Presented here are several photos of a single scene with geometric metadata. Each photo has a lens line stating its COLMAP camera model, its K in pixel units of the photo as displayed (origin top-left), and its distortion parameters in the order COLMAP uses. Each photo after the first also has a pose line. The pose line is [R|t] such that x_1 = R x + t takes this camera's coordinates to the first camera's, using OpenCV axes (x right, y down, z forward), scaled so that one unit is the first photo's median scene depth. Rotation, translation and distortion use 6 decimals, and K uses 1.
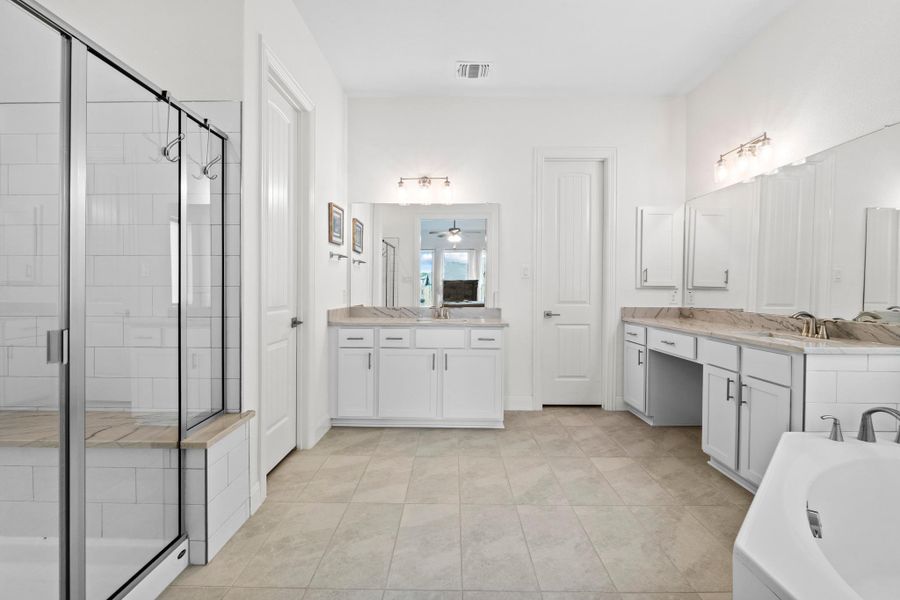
lens RADIAL K [[386.7, 0, 451.8], [0, 386.7, 289.2], [0, 0, 1]] dist [-0.002152, -0.000243]
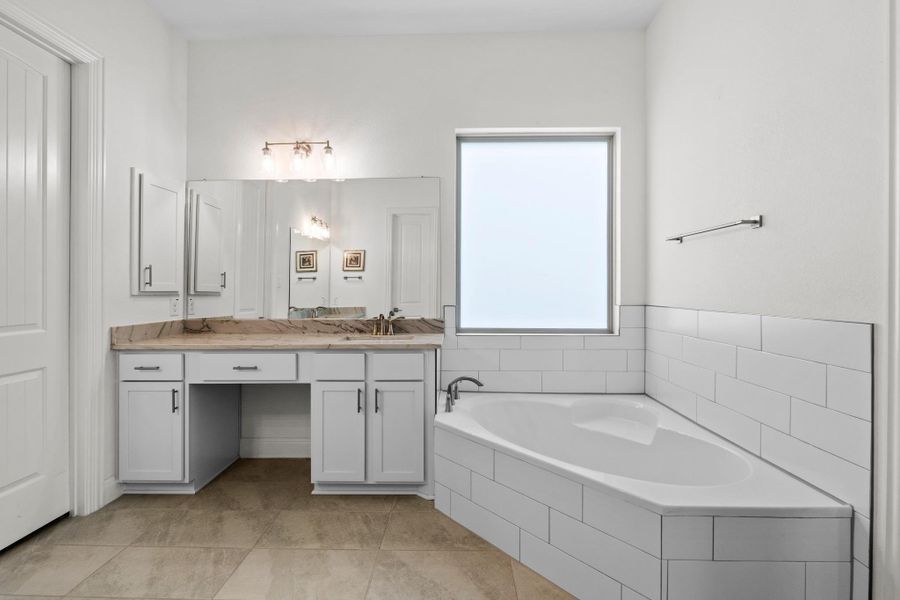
lens RADIAL K [[386.7, 0, 451.8], [0, 386.7, 289.2], [0, 0, 1]] dist [-0.002152, -0.000243]
pose [[0.024759, -0.004780, 0.999682, -0.169234], [0.006976, 0.999965, 0.004609, -0.013791], [-0.999669, 0.006860, 0.024791, 0.544370]]
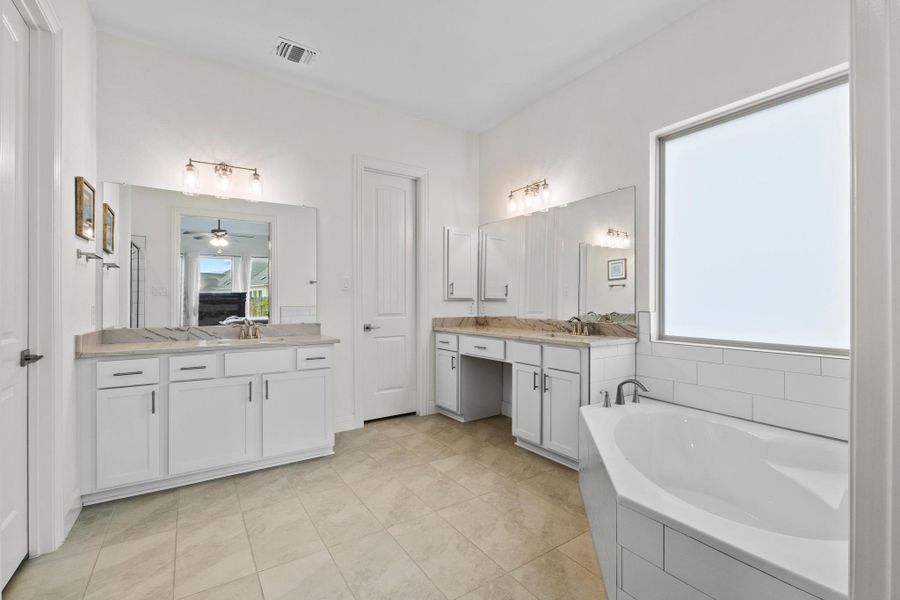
lens RADIAL K [[395.2, 0, 450.0], [0, 395.2, 300.0], [0, 0, 1]] dist [-0.003008, -0.000631]
pose [[0.830900, -0.006125, 0.556388, -0.159595], [0.009190, 0.999954, -0.002716, -0.000163], [-0.556346, 0.007370, 0.830918, 0.066899]]
